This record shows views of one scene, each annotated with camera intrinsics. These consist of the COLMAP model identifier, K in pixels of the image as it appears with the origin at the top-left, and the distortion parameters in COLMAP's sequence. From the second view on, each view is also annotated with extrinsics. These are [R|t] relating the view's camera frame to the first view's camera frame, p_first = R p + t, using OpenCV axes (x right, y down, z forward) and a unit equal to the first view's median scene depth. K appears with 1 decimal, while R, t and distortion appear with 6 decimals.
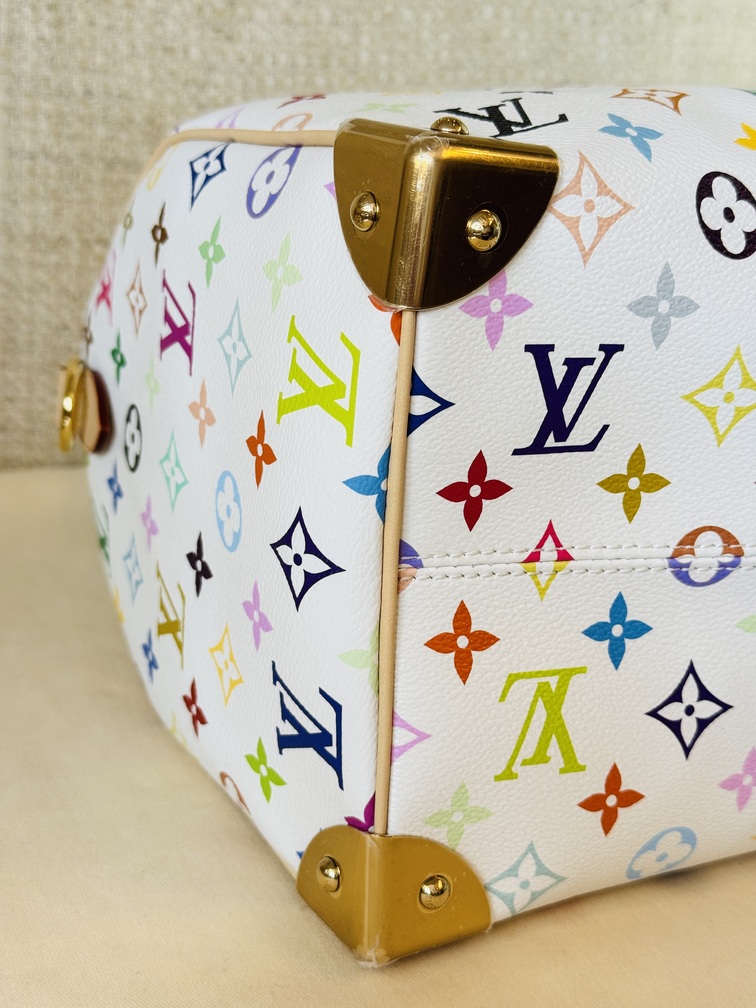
lens RADIAL K [[1407.7, 0, 374.7], [0, 1407.7, 507.7], [0, 0, 1]] dist [0.168355, -0.460453]
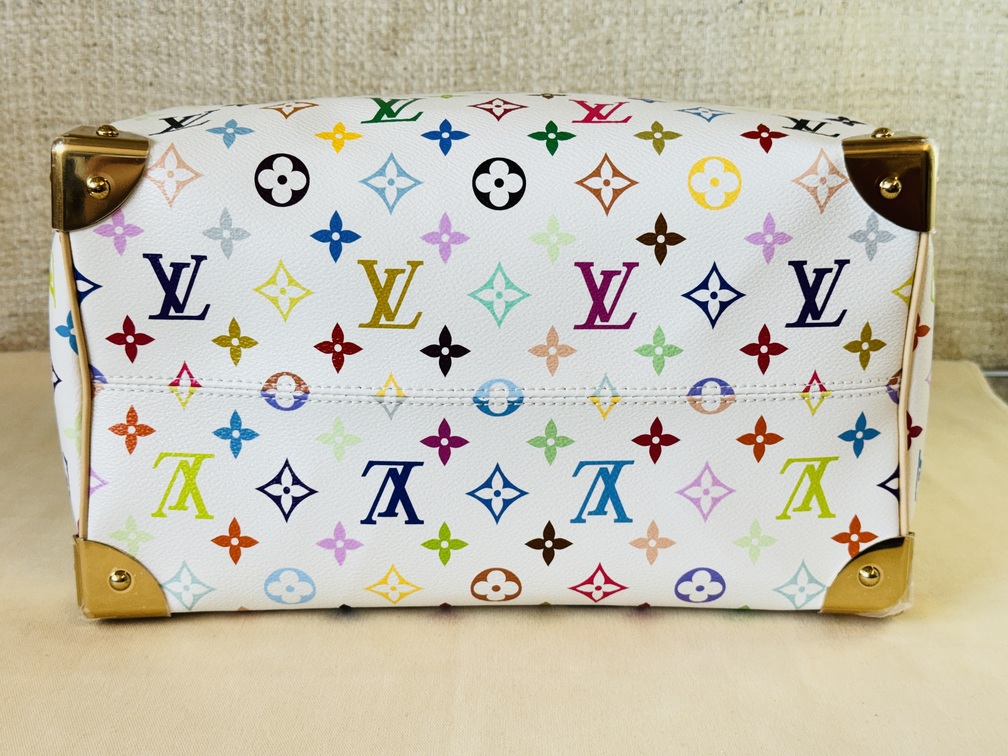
lens RADIAL K [[1389.4, 0, 504.0], [0, 1389.4, 378.0], [0, 0, 1]] dist [0.193219, -0.532641]
pose [[0.897507, 0.050034, -0.438152, 0.608151], [-0.078851, 0.995739, -0.047811, 0.043962], [0.433893, 0.077460, 0.897628, -0.162180]]
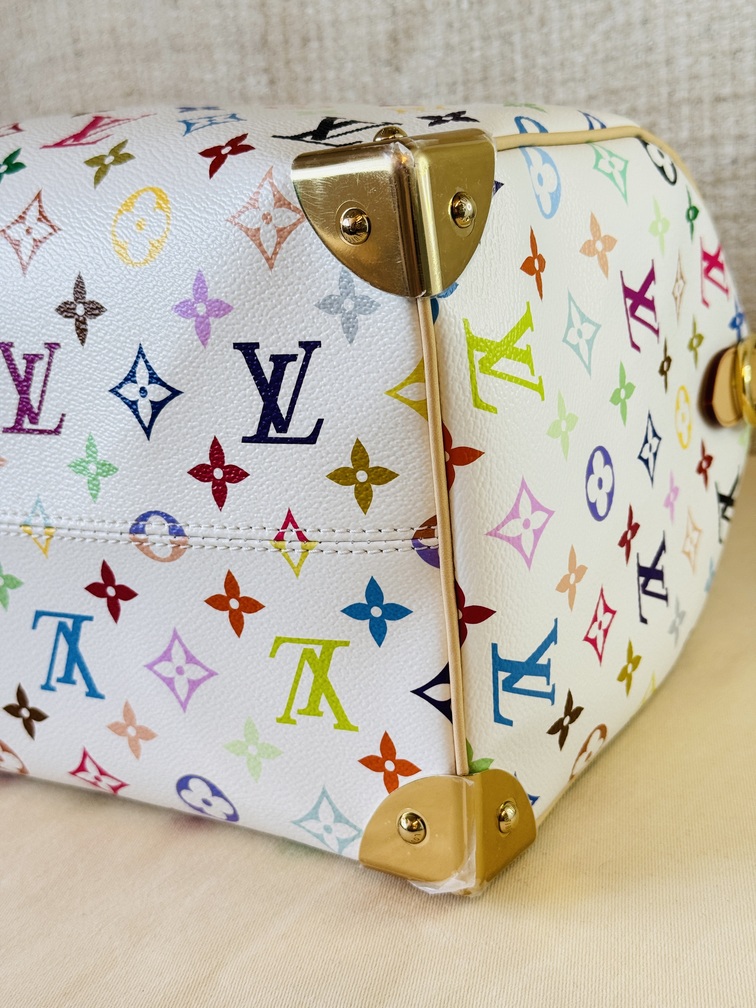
lens RADIAL K [[1407.7, 0, 374.7], [0, 1407.7, 507.7], [0, 0, 1]] dist [0.168355, -0.460453]
pose [[0.503940, 0.127103, -0.854336, 0.902182], [-0.126144, 0.989338, 0.072781, -0.061582], [0.854478, 0.071092, 0.514600, 0.418368]]
